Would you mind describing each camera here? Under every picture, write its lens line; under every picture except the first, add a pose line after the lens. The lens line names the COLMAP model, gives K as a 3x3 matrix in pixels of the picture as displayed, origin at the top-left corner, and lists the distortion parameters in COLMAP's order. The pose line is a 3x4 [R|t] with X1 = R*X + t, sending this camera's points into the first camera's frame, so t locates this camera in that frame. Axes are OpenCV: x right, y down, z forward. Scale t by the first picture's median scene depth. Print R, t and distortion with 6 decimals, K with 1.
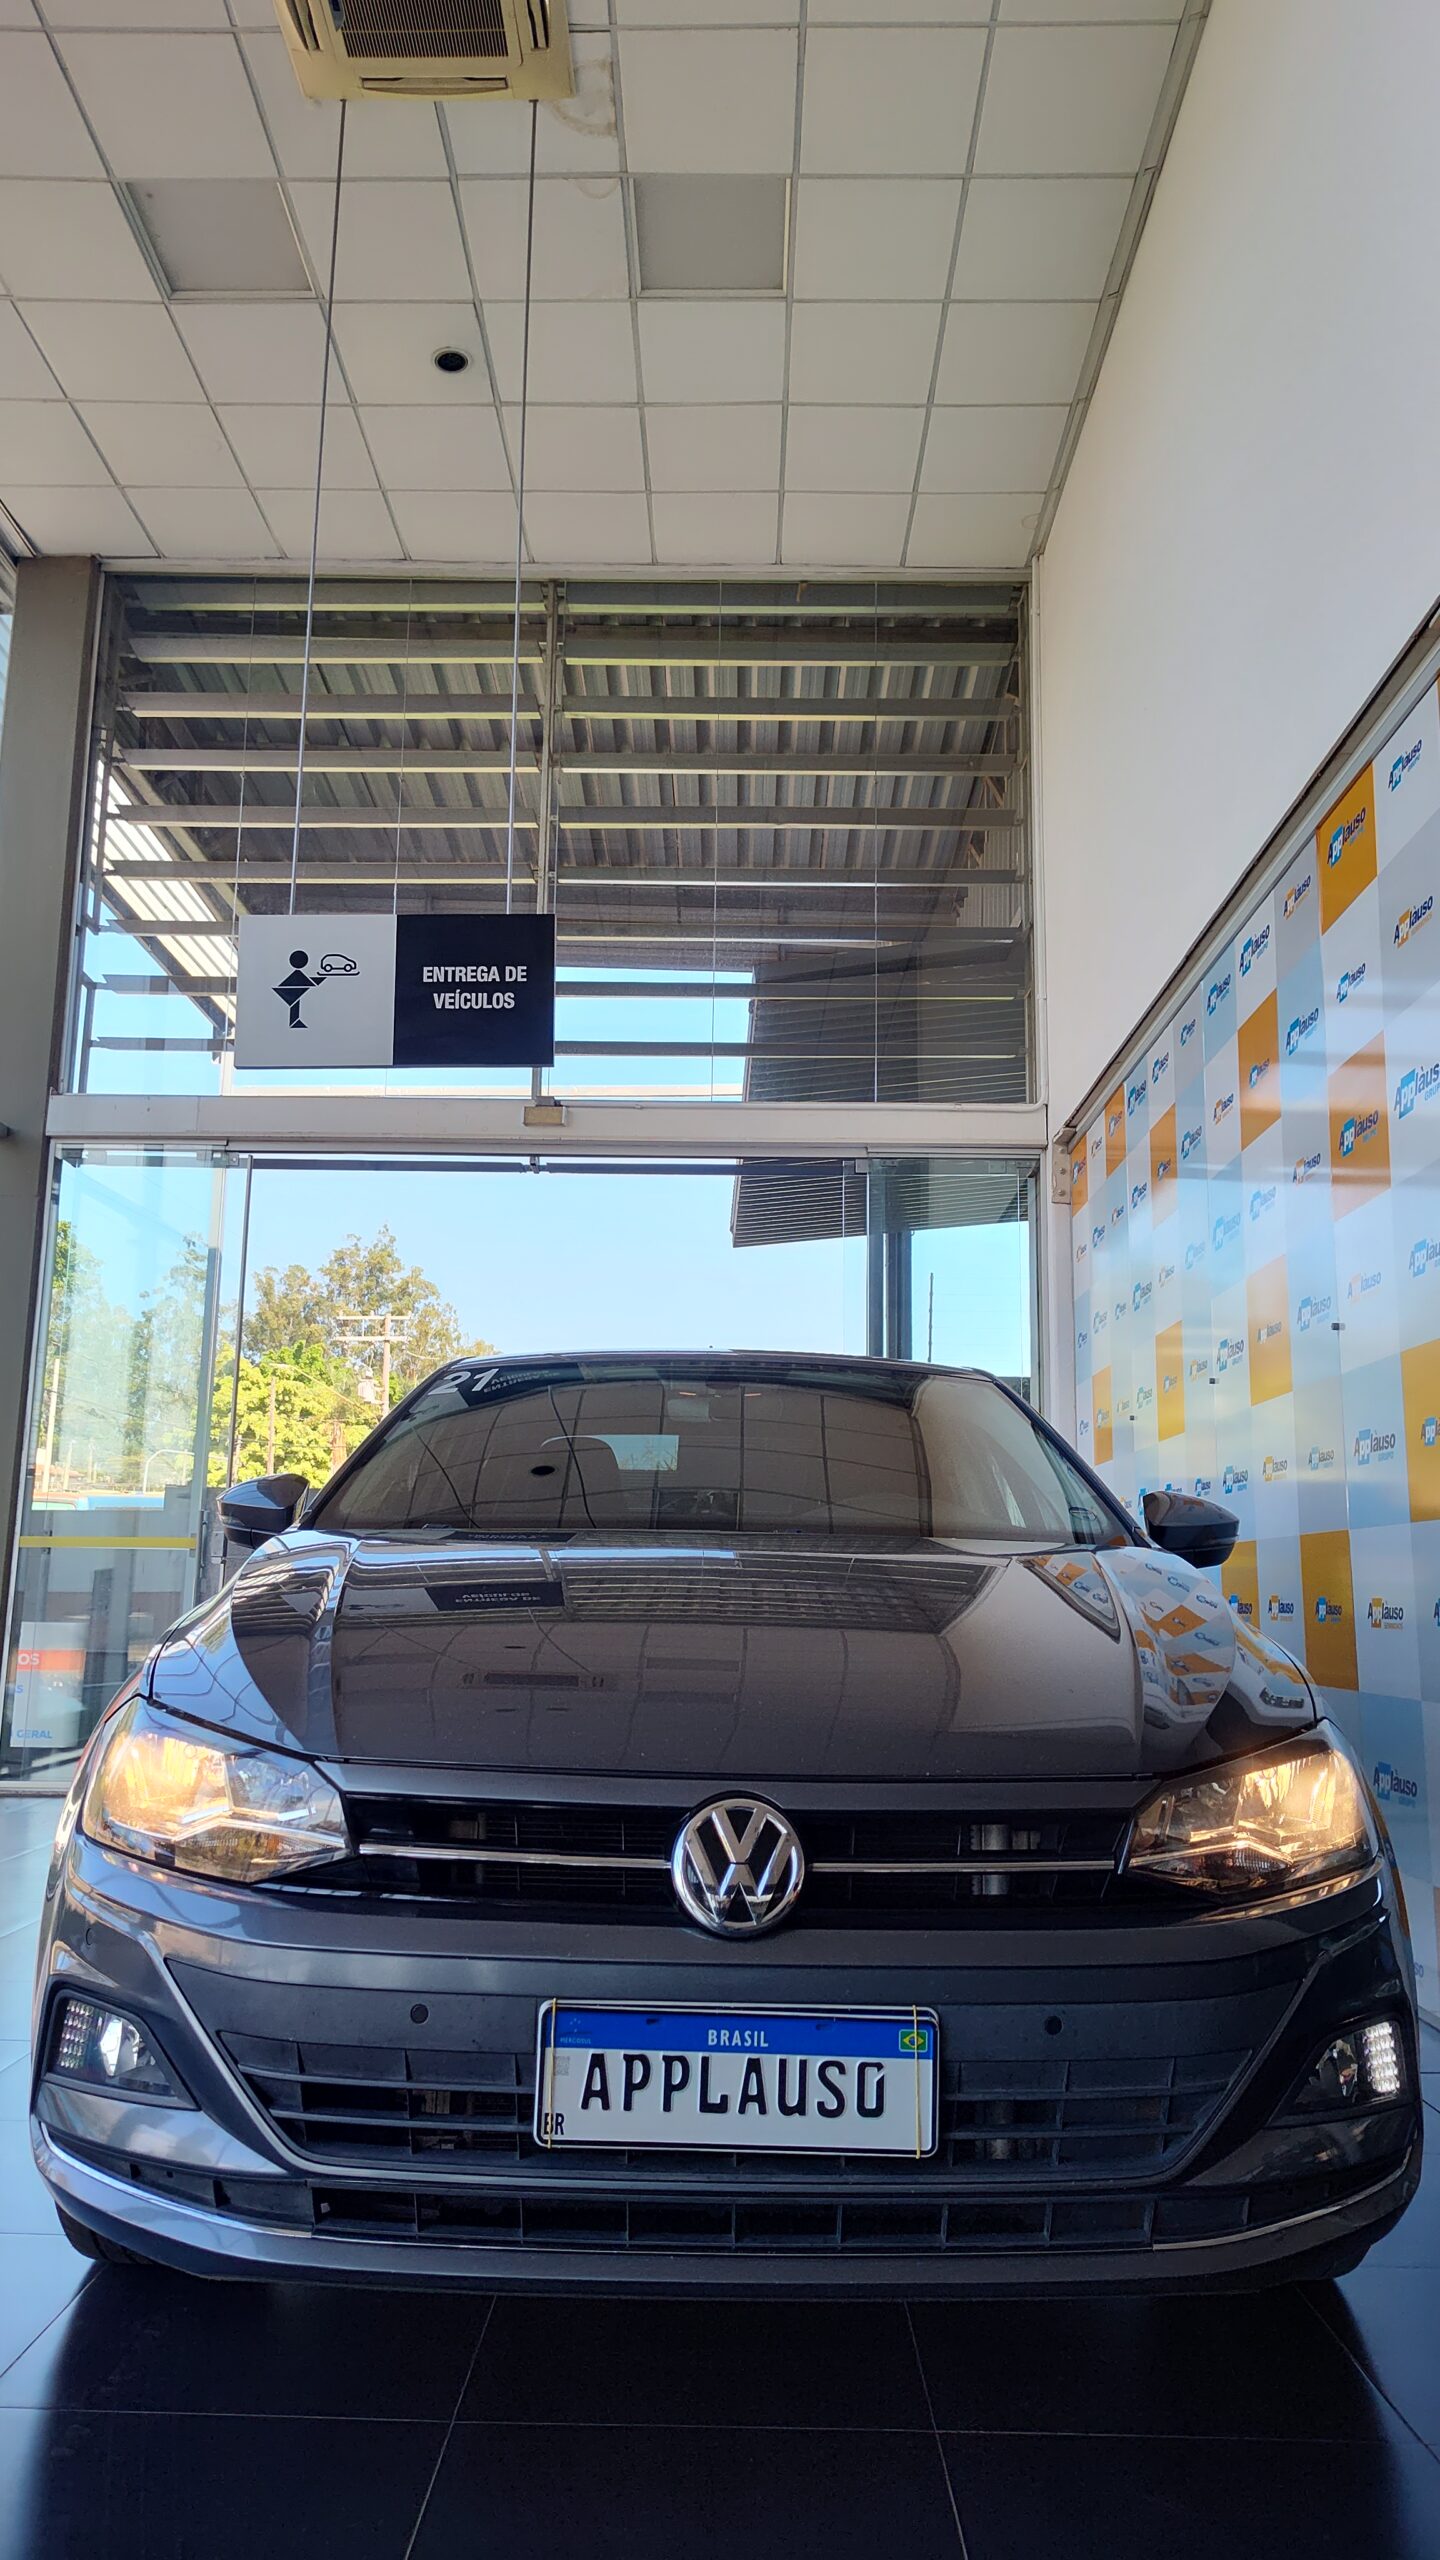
lens RADIAL K [[1730.1, 0, 713.8], [0, 1730.1, 1276.5], [0, 0, 1]] dist [0.009891, -0.014169]
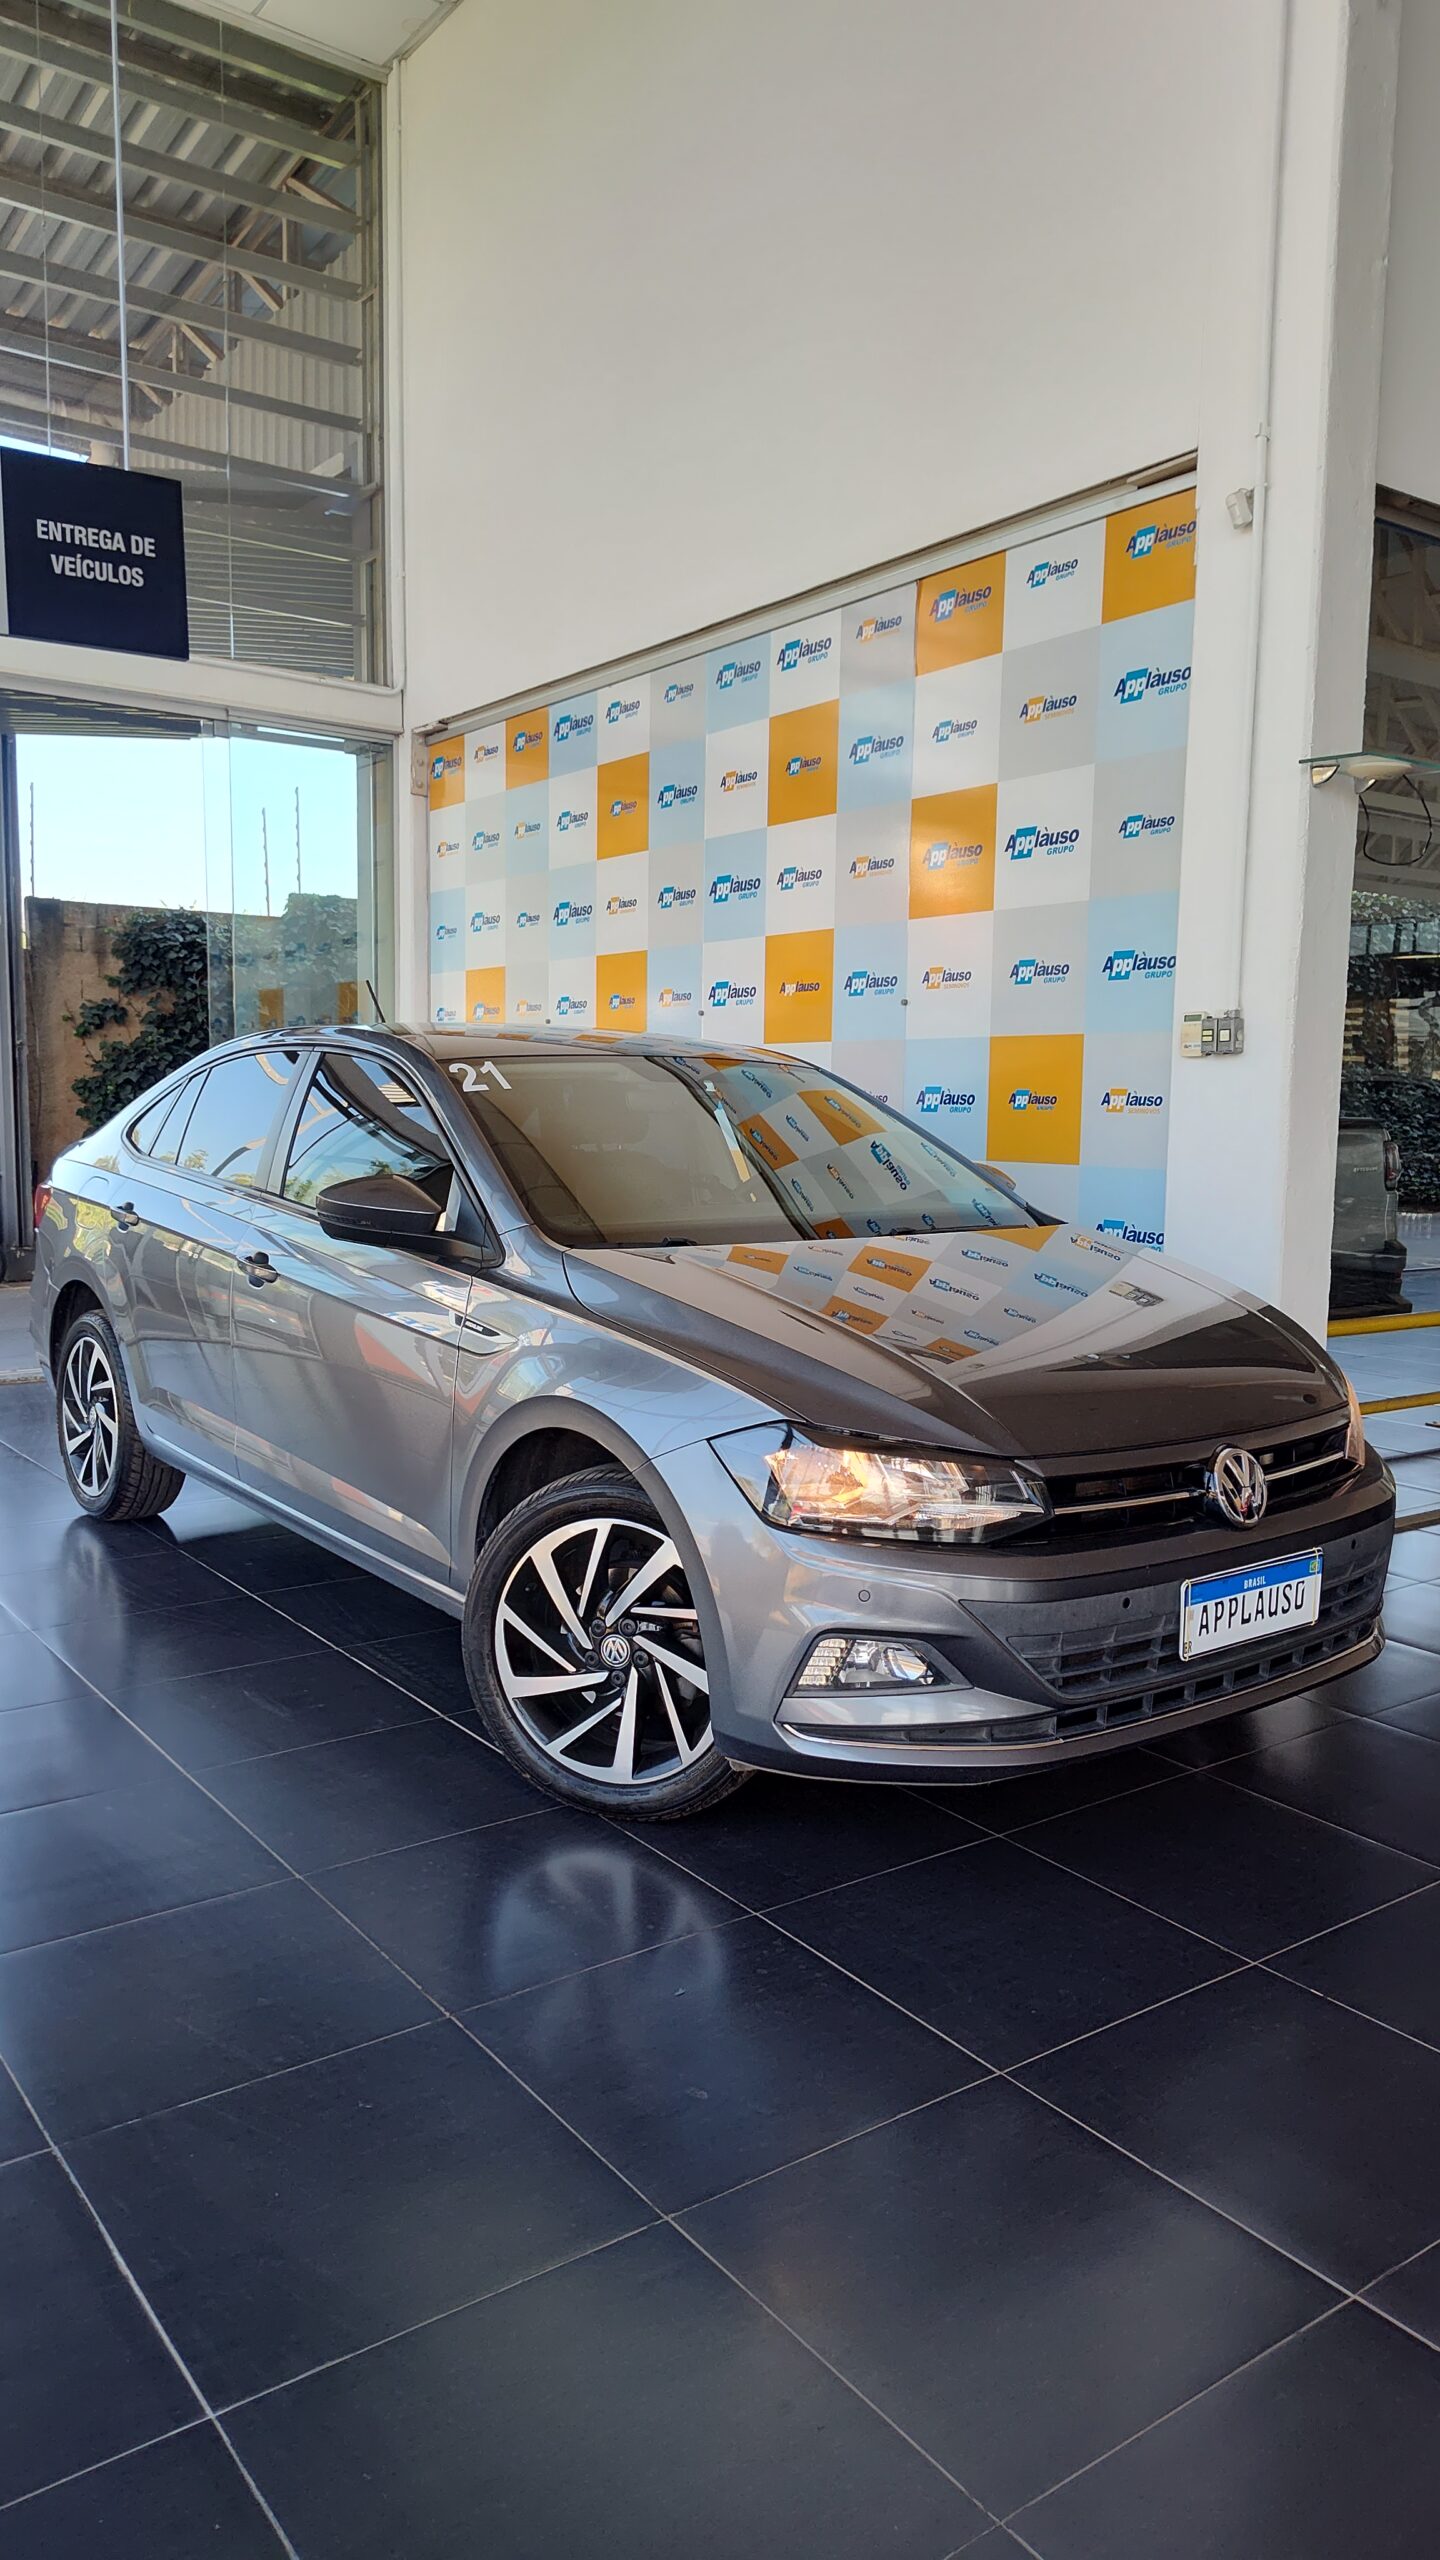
lens RADIAL K [[1730.1, 0, 719.2], [0, 1730.1, 1283.0], [0, 0, 1]] dist [0.009891, -0.014169]
pose [[0.795507, -0.072103, 0.601639, -0.497141], [-0.108942, 0.959697, 0.259061, -0.080951], [-0.596070, -0.271629, 0.755591, 0.035040]]
